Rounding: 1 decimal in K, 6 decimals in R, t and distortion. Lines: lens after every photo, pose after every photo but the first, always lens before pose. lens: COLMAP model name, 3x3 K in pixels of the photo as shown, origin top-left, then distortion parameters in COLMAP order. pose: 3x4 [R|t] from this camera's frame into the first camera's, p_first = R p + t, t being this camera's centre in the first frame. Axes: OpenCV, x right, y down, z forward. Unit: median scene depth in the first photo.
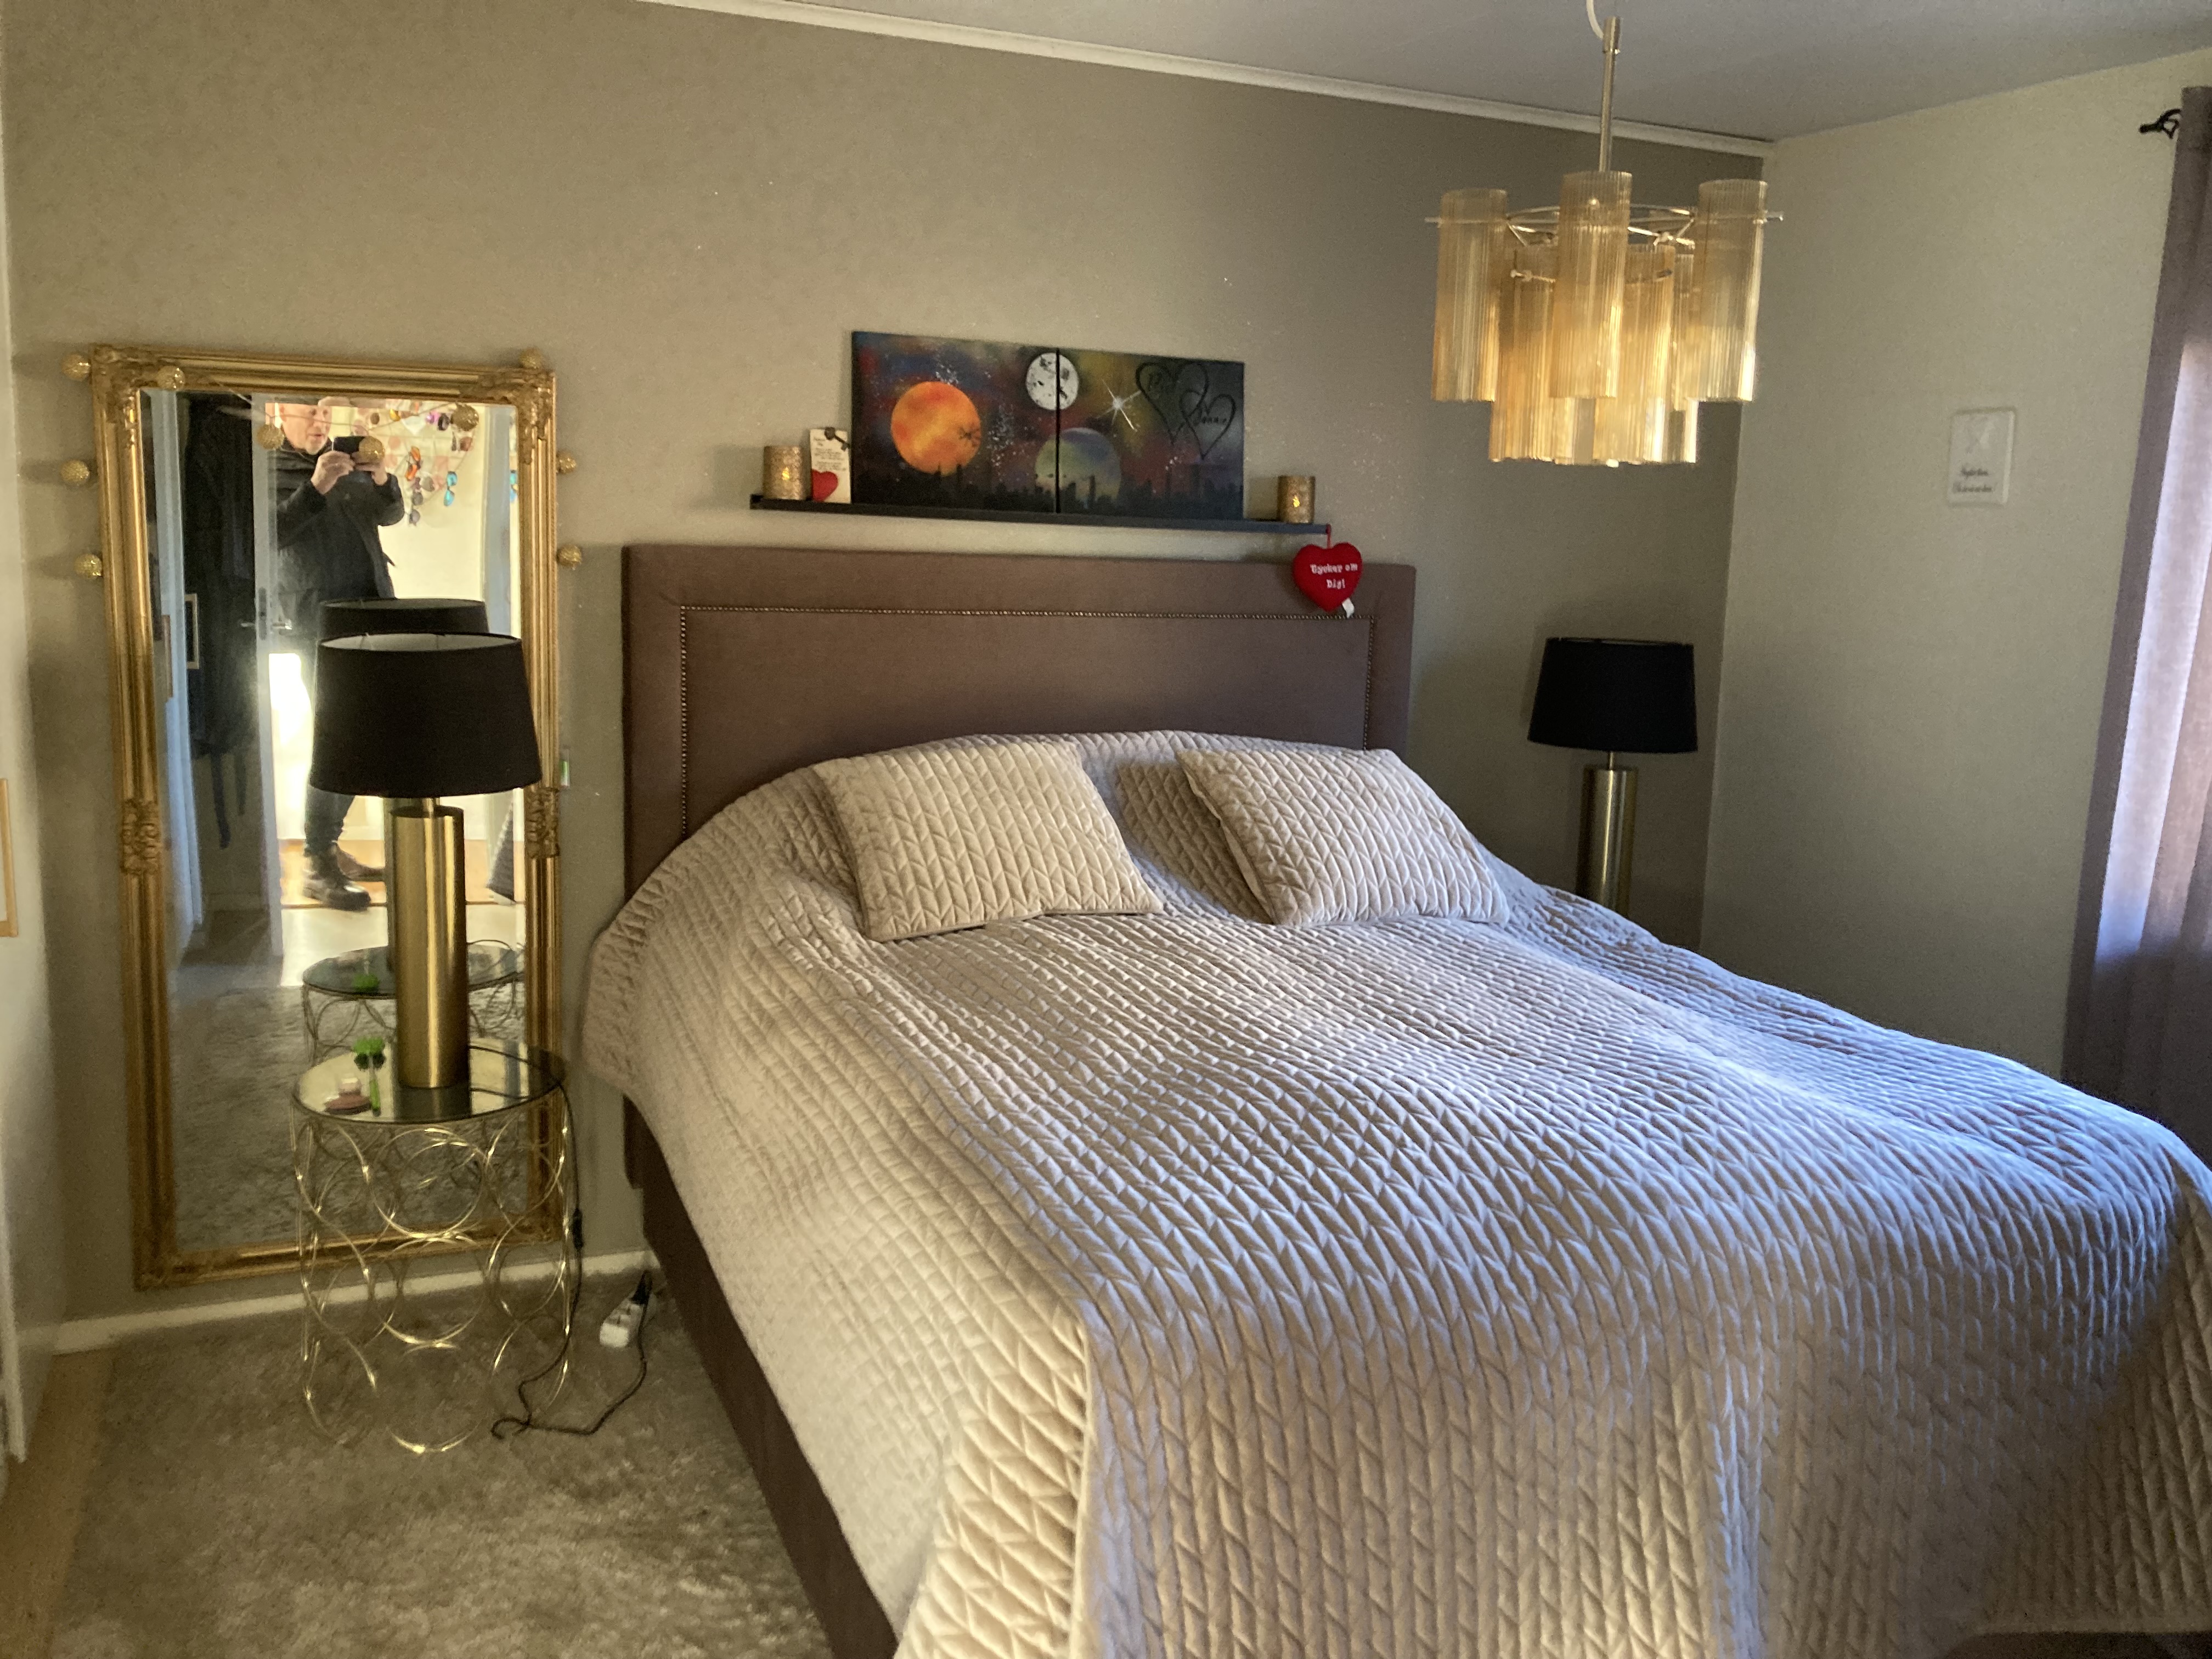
lens RADIAL K [[1808.1, 0, 1113.1], [0, 1808.1, 811.8], [0, 0, 1]] dist [0.000216, 0.012618]
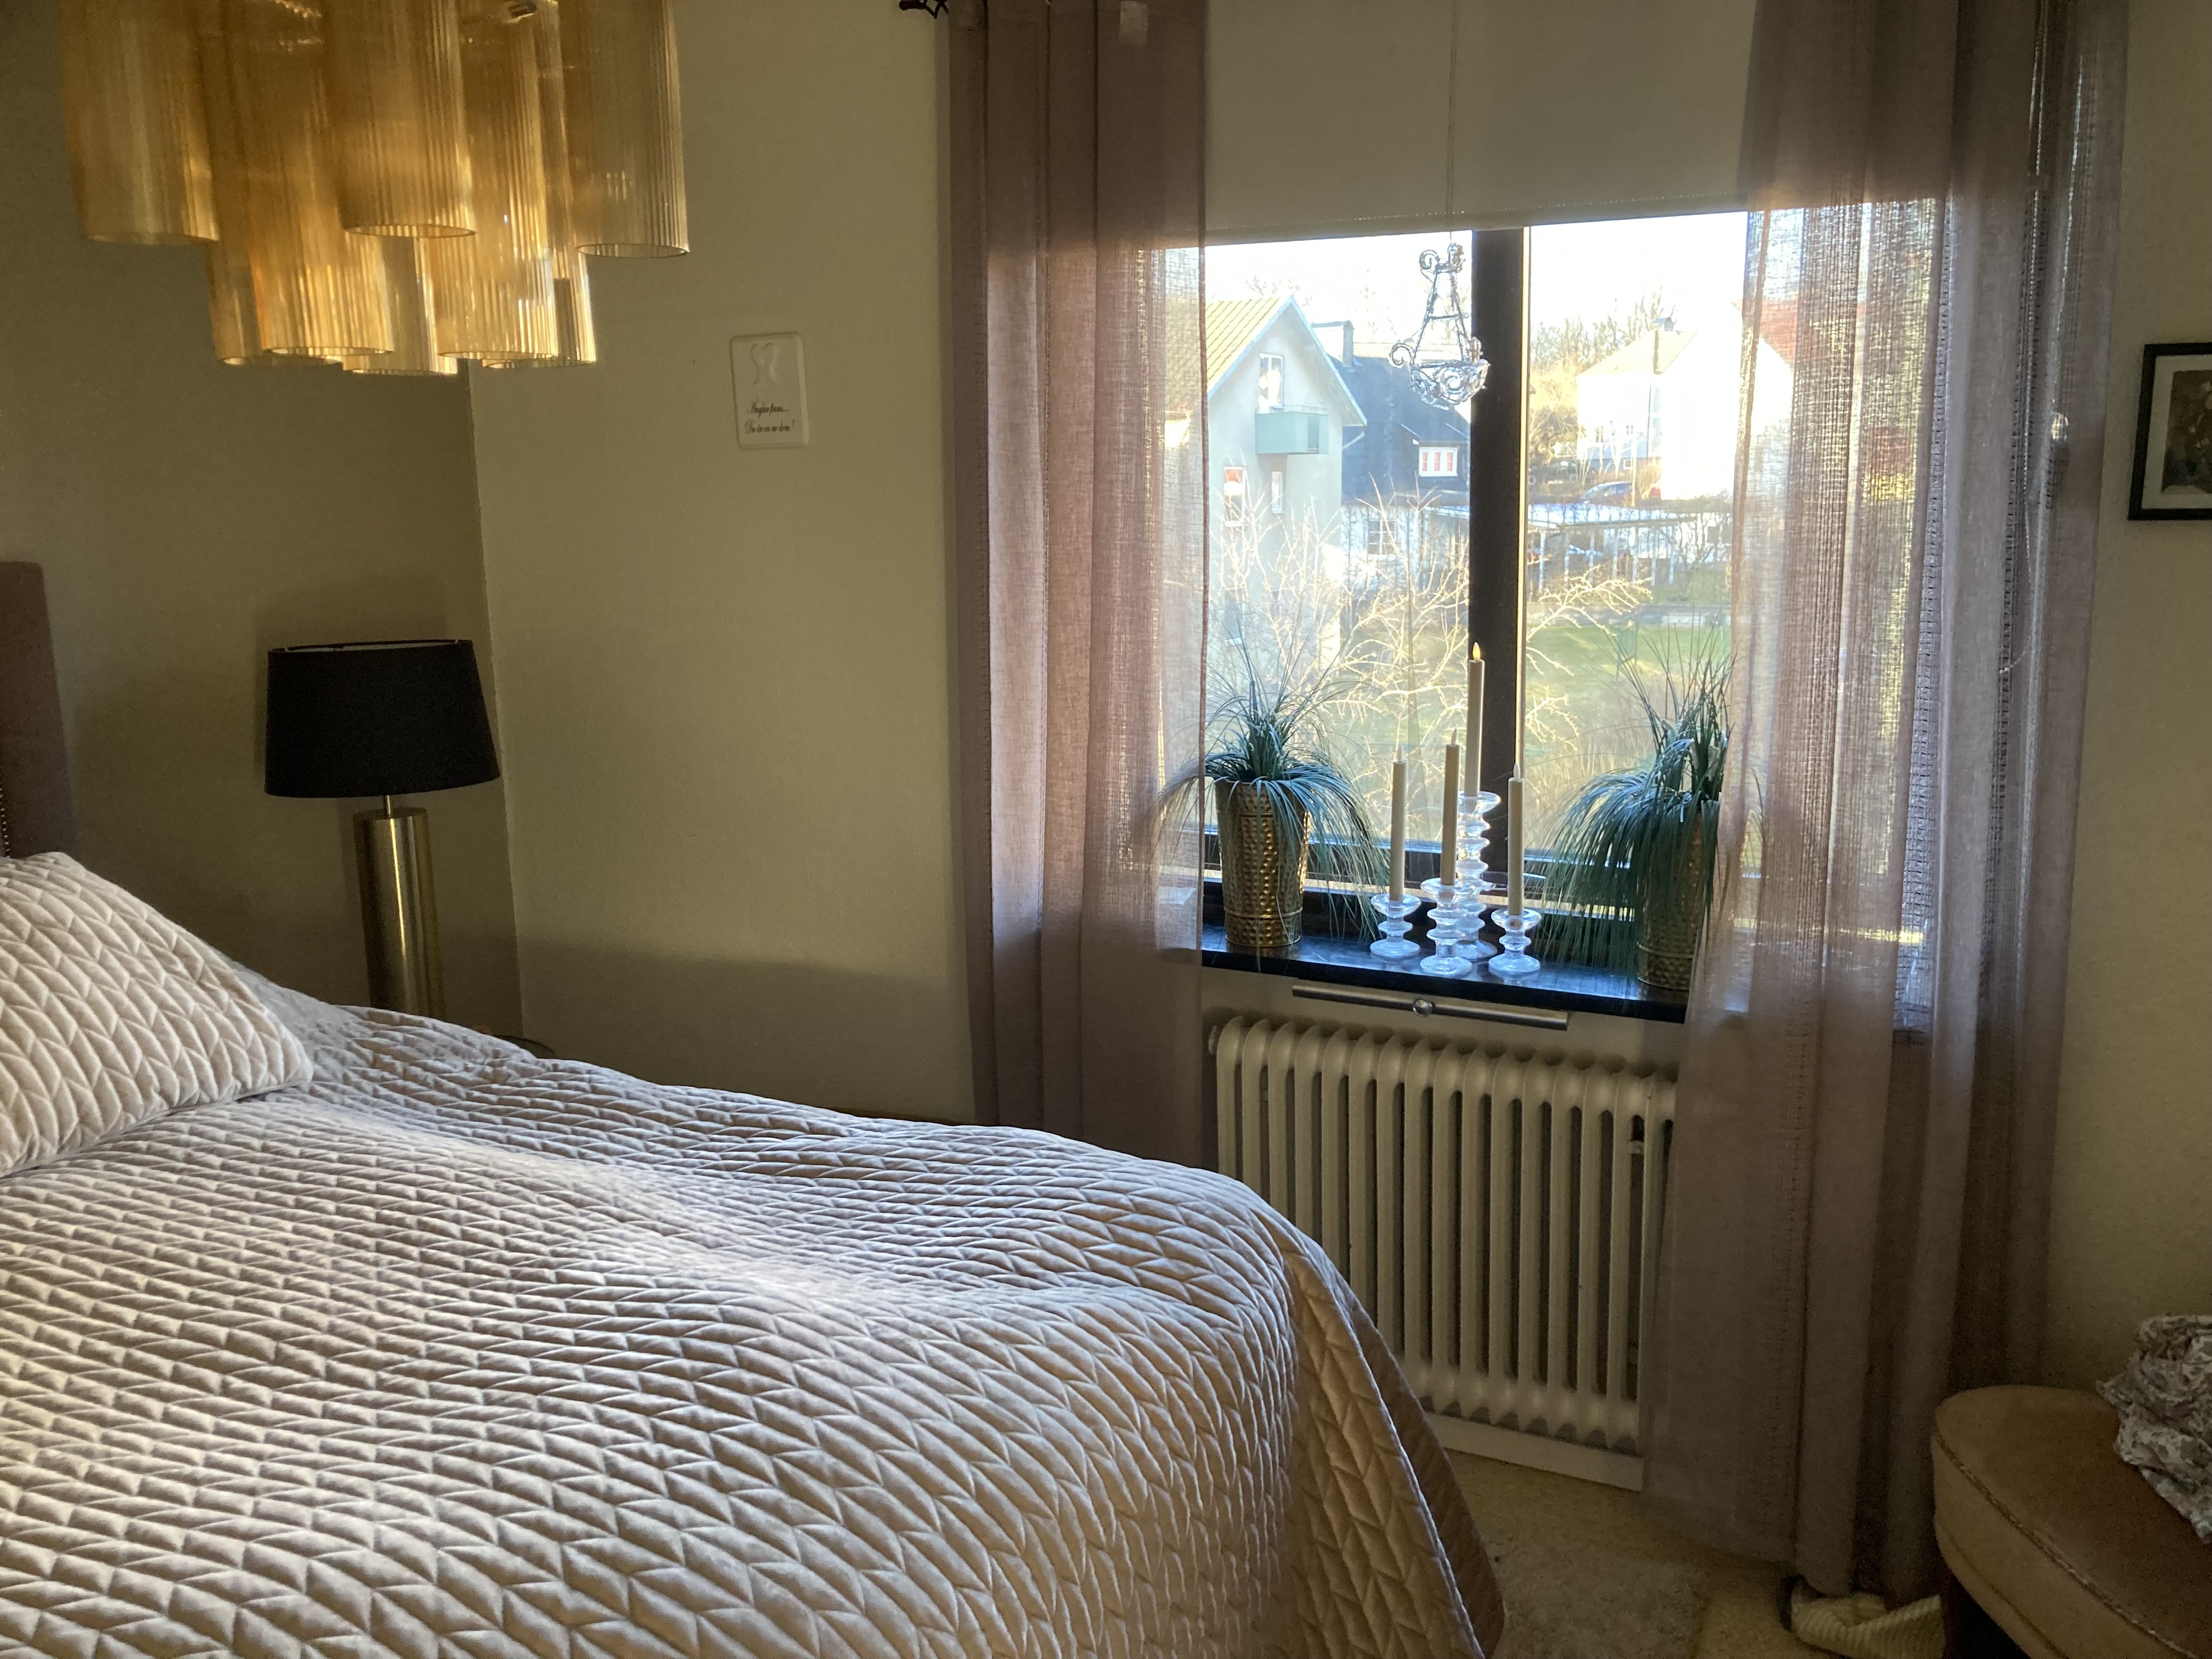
lens RADIAL K [[1808.1, 0, 1113.1], [0, 1808.1, 811.8], [0, 0, 1]] dist [0.000216, 0.012618]
pose [[0.755364, -0.158899, 0.635749, 0.038082], [0.148613, 0.986417, 0.069971, -0.050424], [-0.638231, 0.041626, 0.768718, 0.353344]]
